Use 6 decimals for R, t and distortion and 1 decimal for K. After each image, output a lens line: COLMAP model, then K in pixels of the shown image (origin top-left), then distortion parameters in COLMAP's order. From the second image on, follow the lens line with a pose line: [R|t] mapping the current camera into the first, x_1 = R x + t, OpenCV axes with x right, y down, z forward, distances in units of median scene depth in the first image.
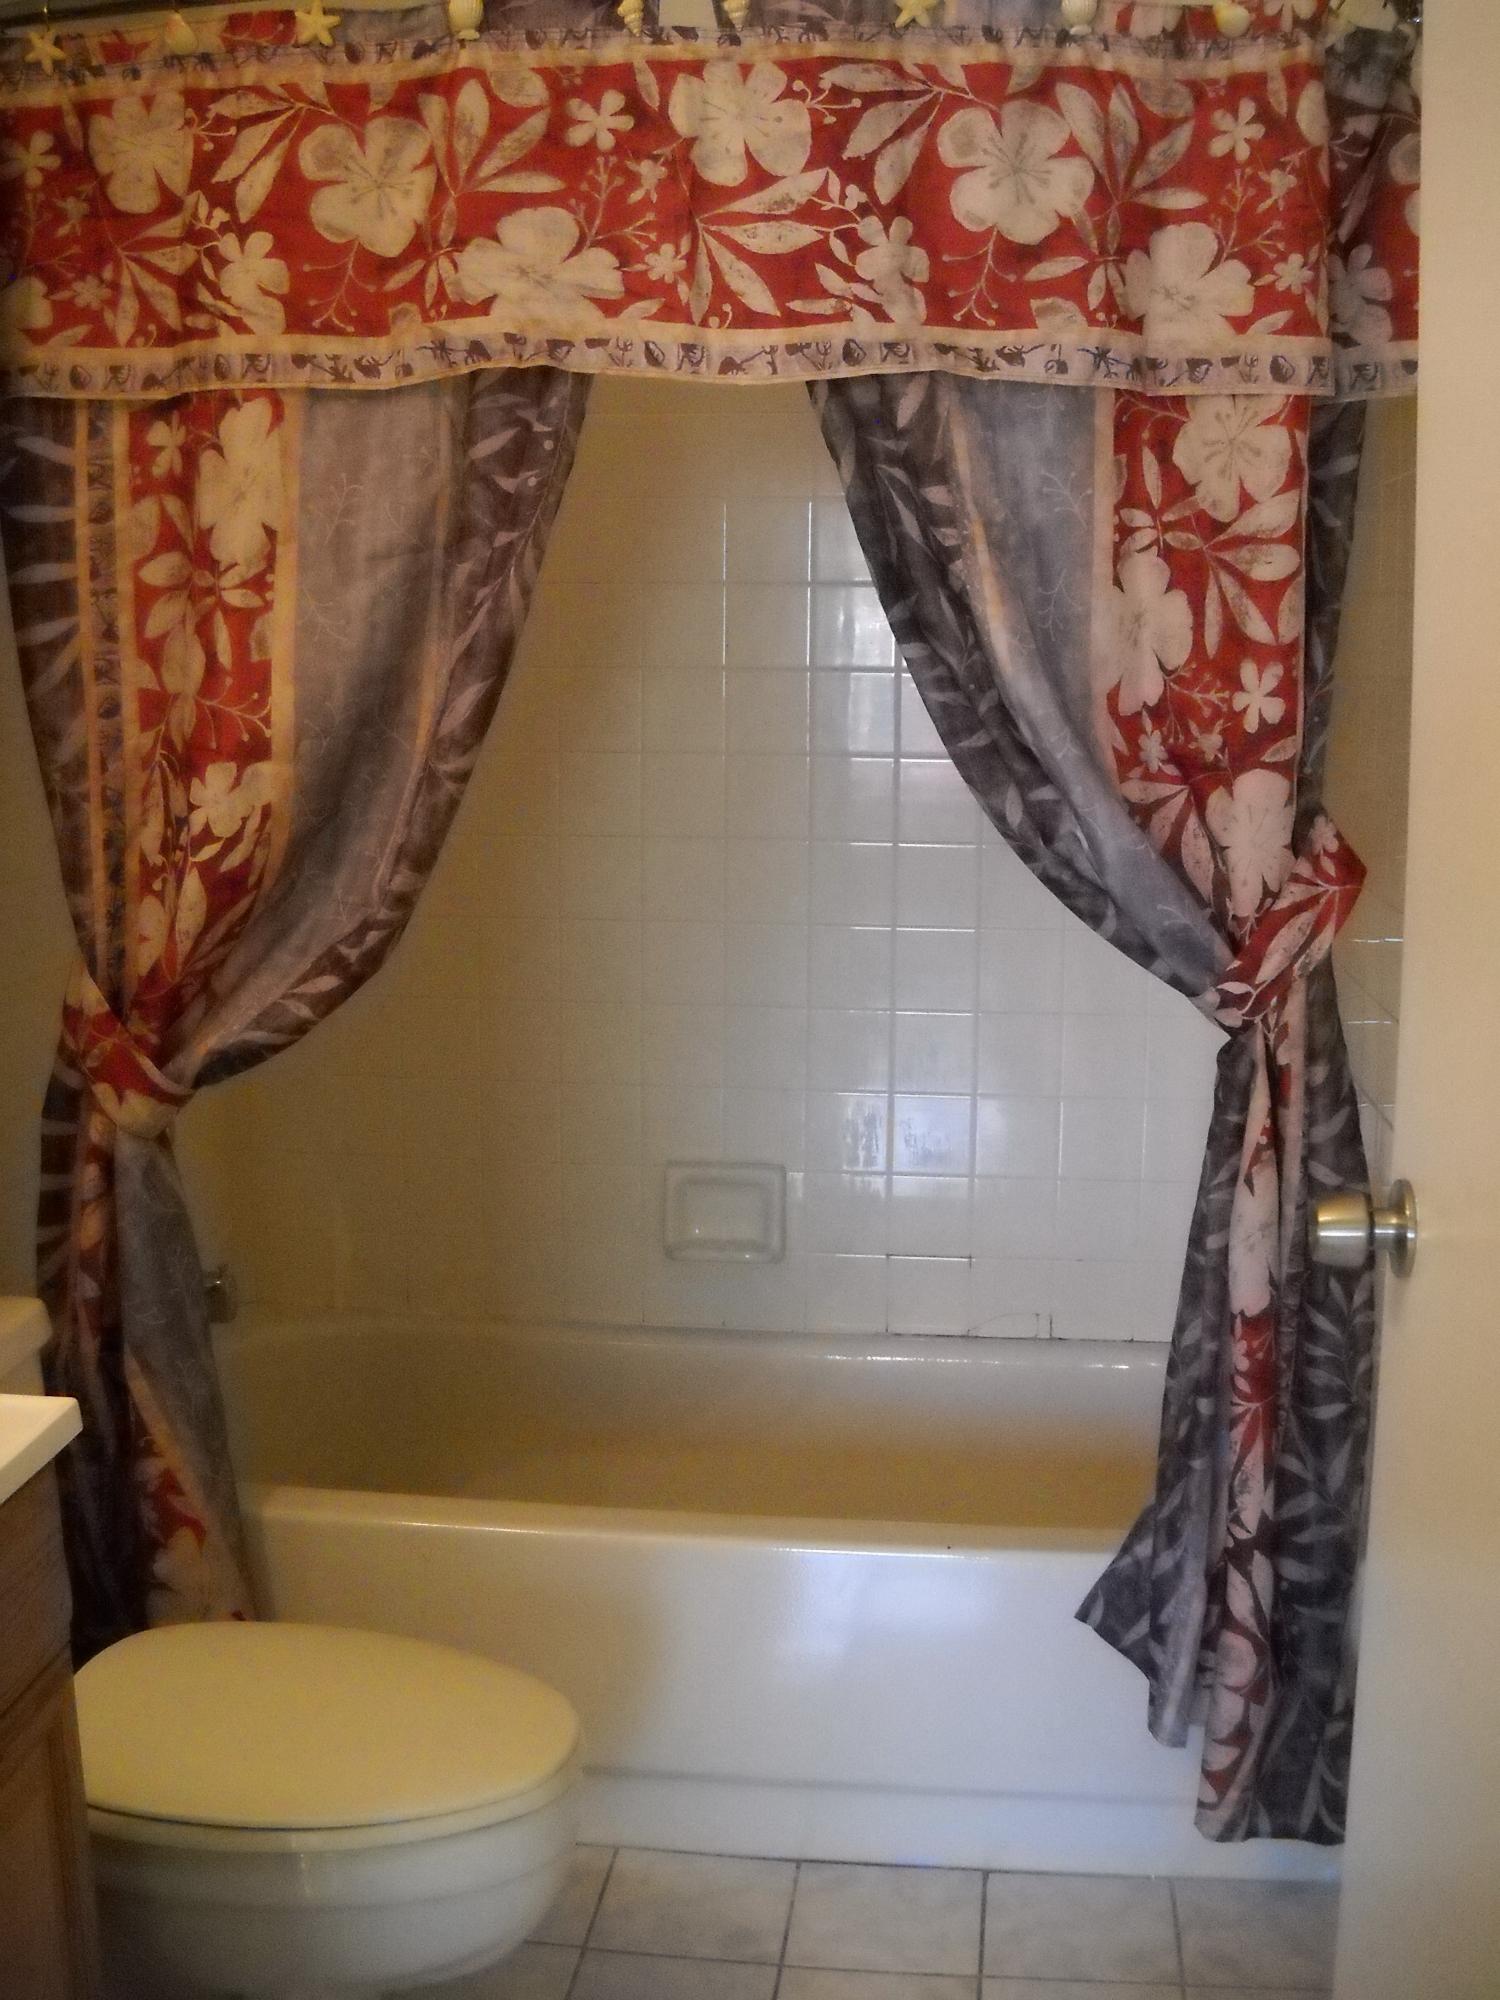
lens RADIAL K [[2278.1, 0, 750.0], [0, 2278.1, 1000.0], [0, 0, 1]] dist [-0.262298, 0.249211]
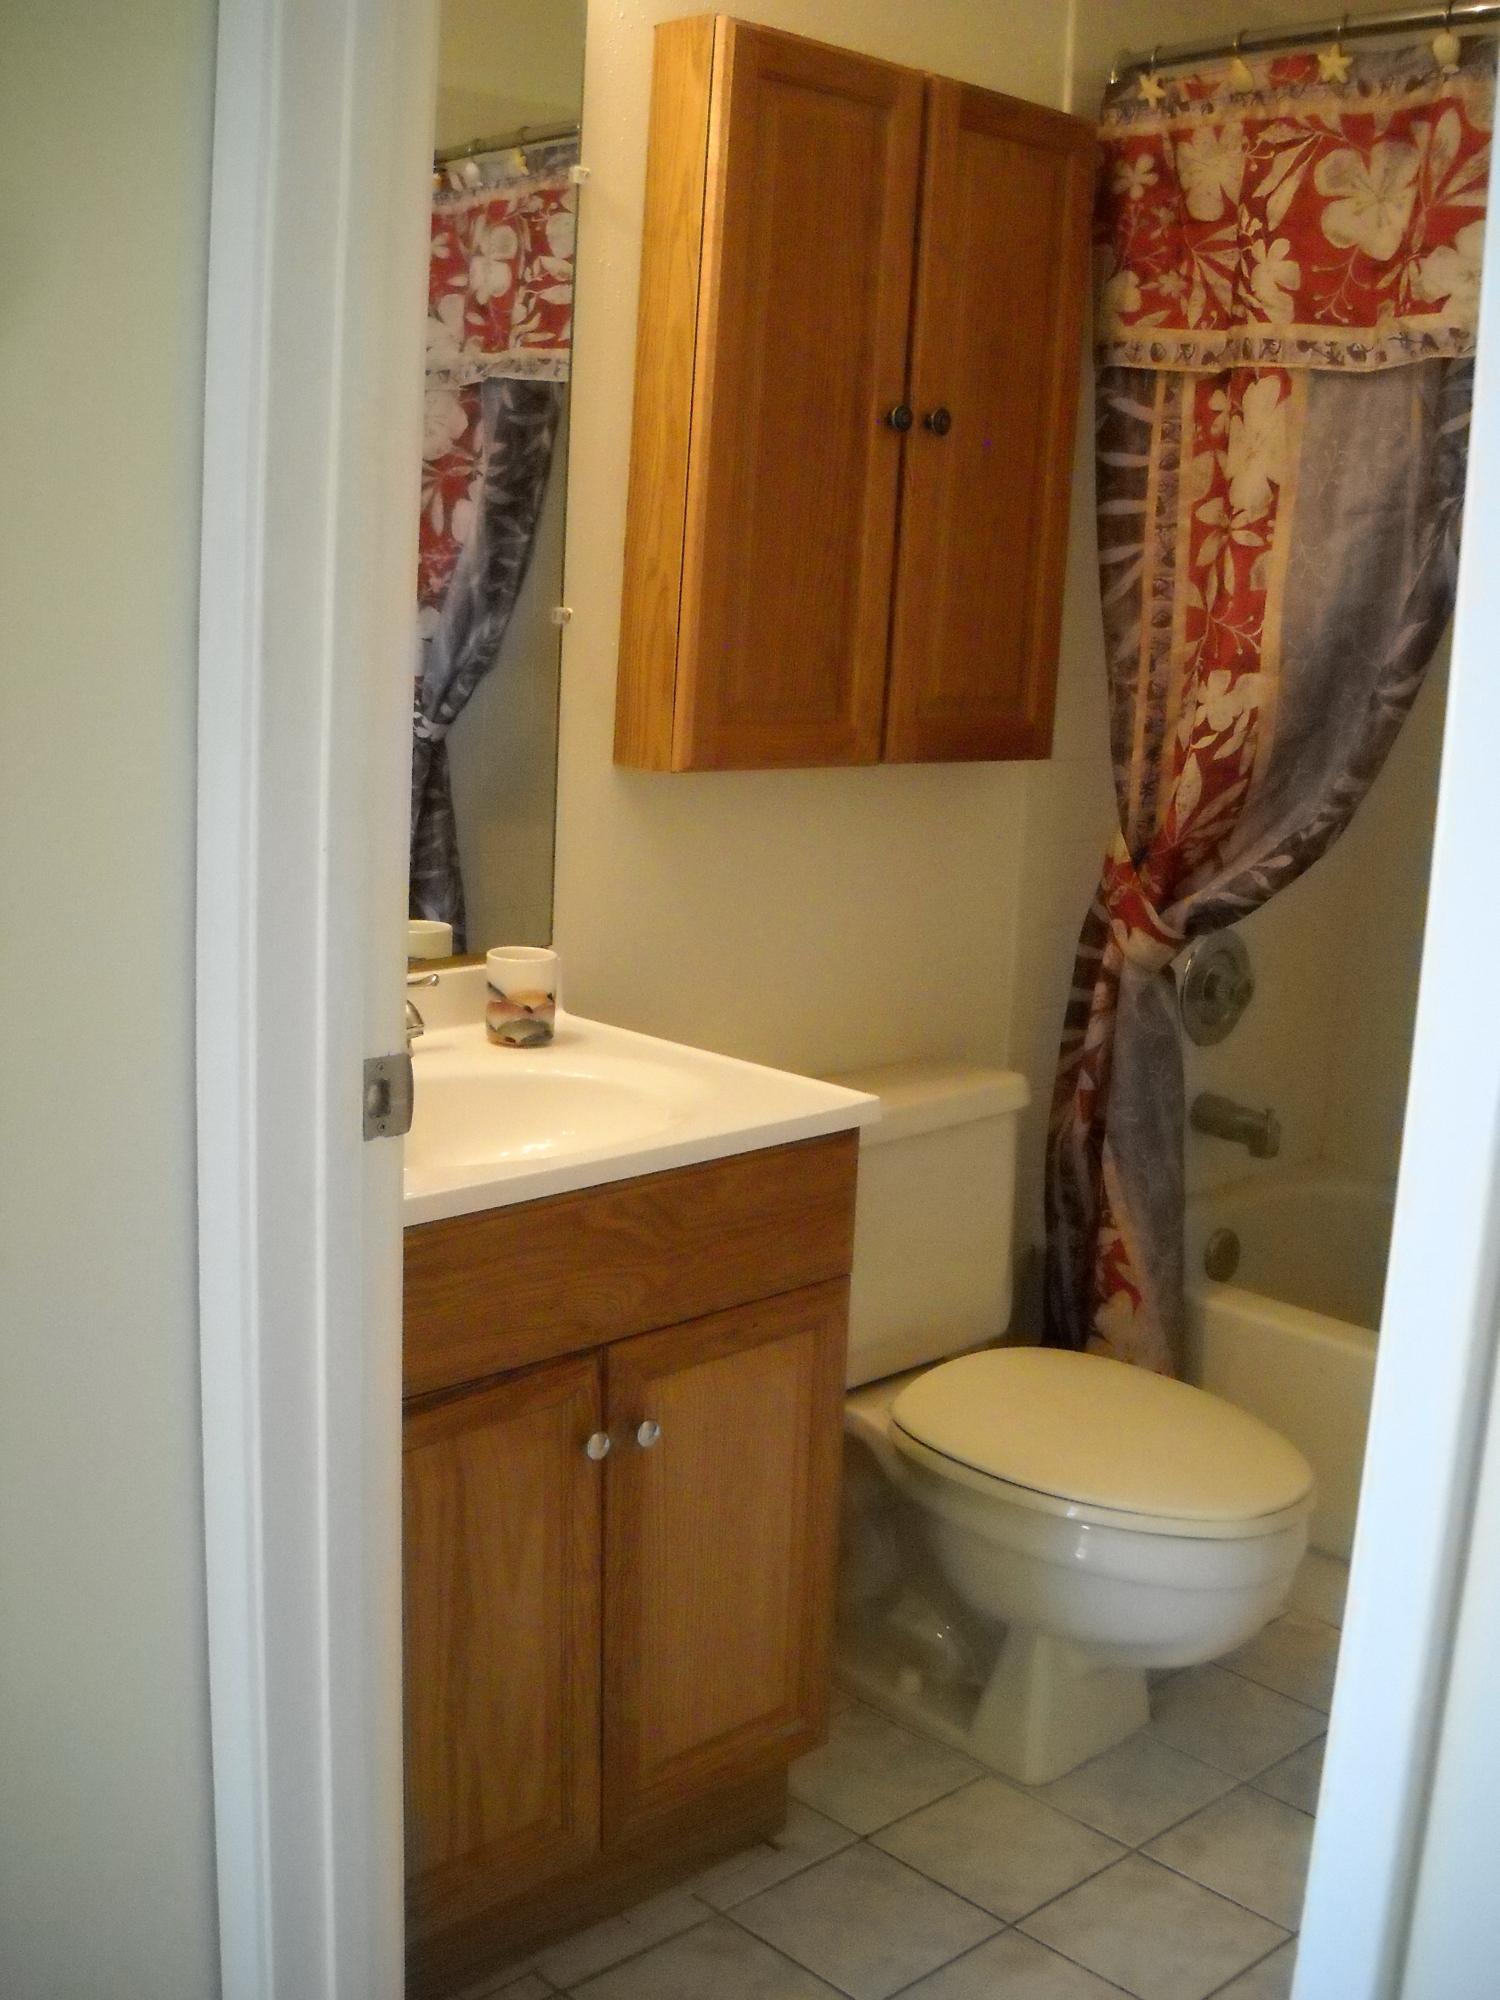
lens RADIAL K [[2278.1, 0, 750.0], [0, 2278.1, 1000.0], [0, 0, 1]] dist [-0.262298, 0.249211]
pose [[0.774493, 0.161911, -0.611511, 0.347012], [-0.146401, 0.986322, 0.075730, 0.017238], [0.615409, 0.030873, 0.787603, -0.122029]]
